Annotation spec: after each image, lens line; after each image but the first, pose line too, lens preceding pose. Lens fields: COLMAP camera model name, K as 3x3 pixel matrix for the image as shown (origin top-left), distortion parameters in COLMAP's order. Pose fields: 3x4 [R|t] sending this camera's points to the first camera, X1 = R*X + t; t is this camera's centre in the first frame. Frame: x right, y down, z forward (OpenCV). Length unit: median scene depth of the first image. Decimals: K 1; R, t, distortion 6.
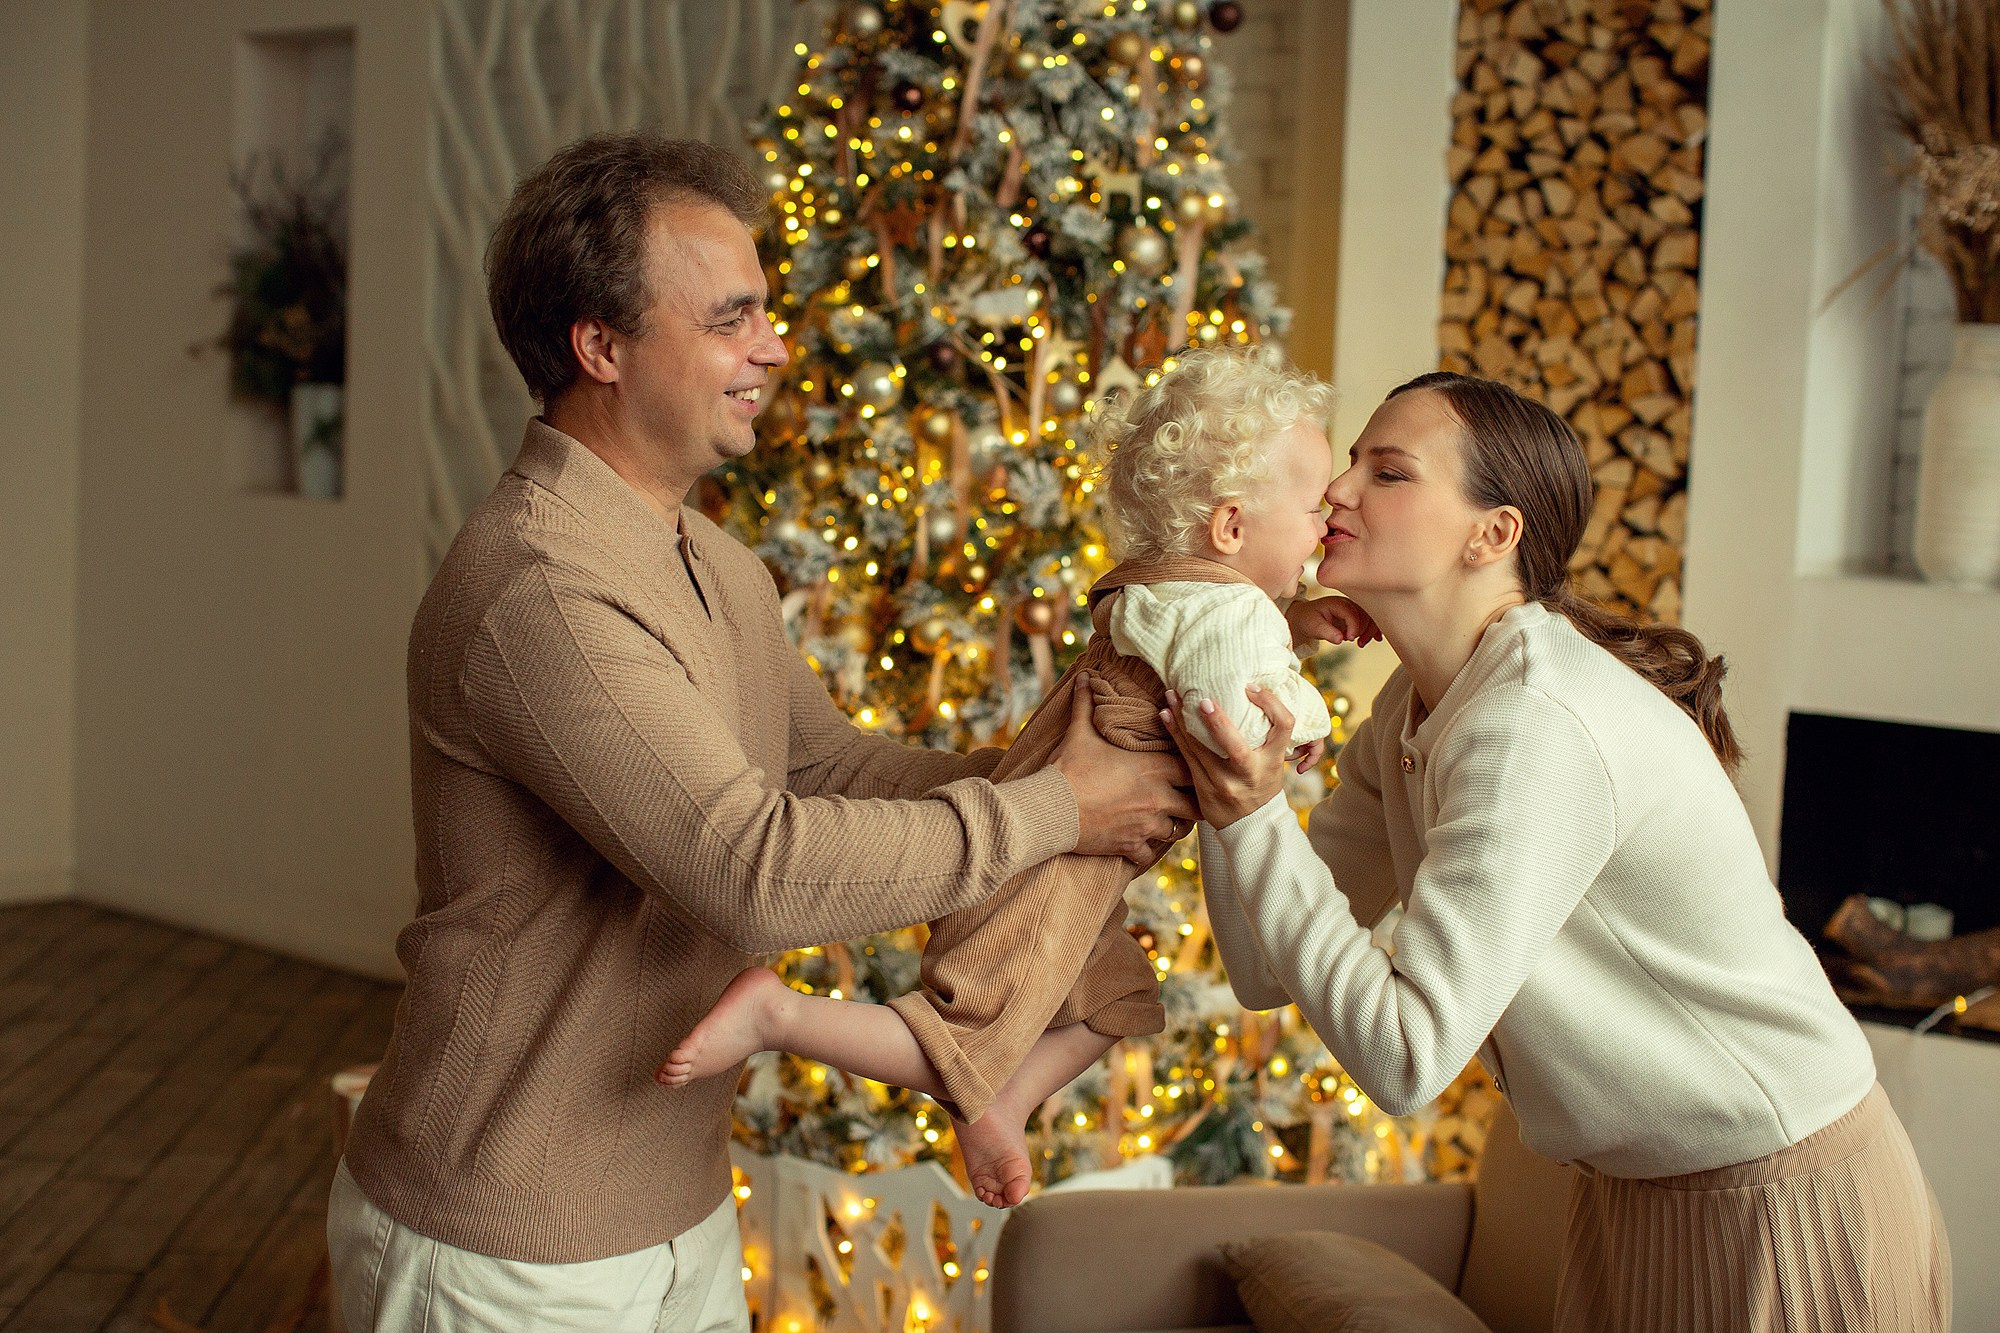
lens RADIAL K [[2911.3, 0, 1010.9], [0, 2911.3, 641.5], [0, 0, 1]] dist [-0.169042, 0.311609]
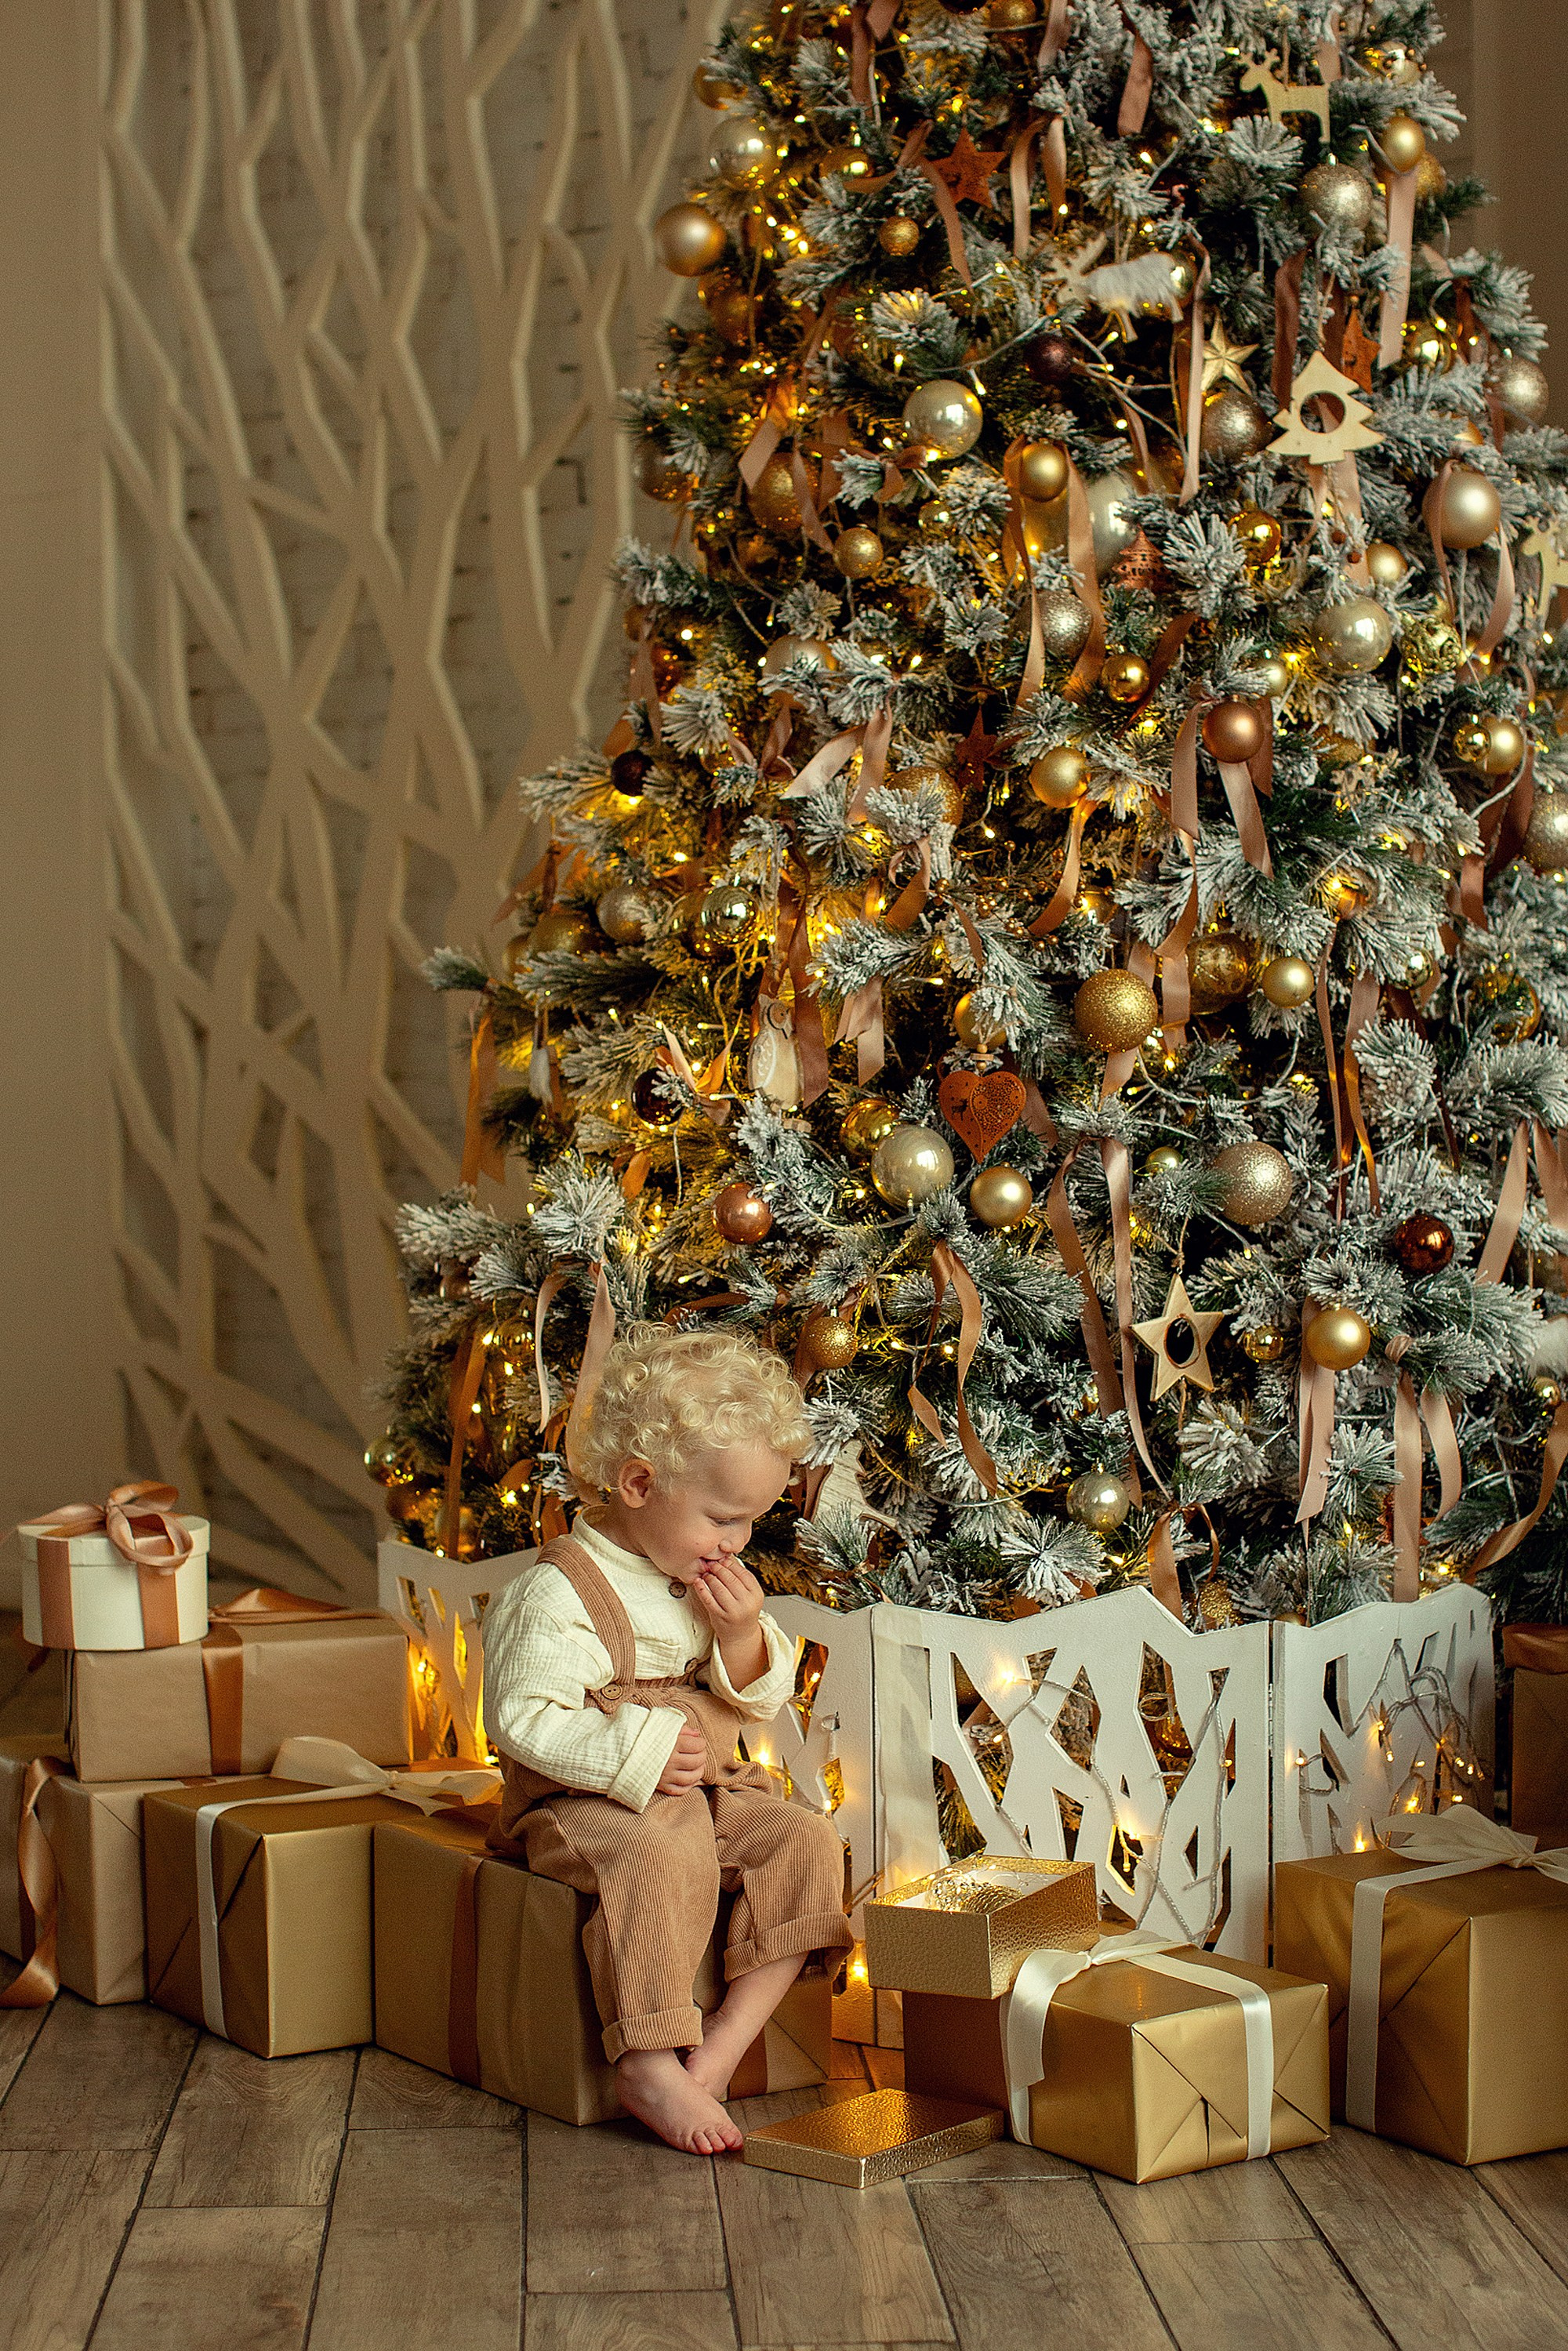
lens RADIAL K [[4004.1, 0, 784.0], [0, 4004.1, 1175.5], [0, 0, 1]] dist [-0.160203, 0.245011]
pose [[0.998717, -0.048200, 0.015550, -0.102171], [0.049113, 0.996680, -0.064943, 0.132779], [-0.012368, 0.065624, 0.997768, 0.135510]]
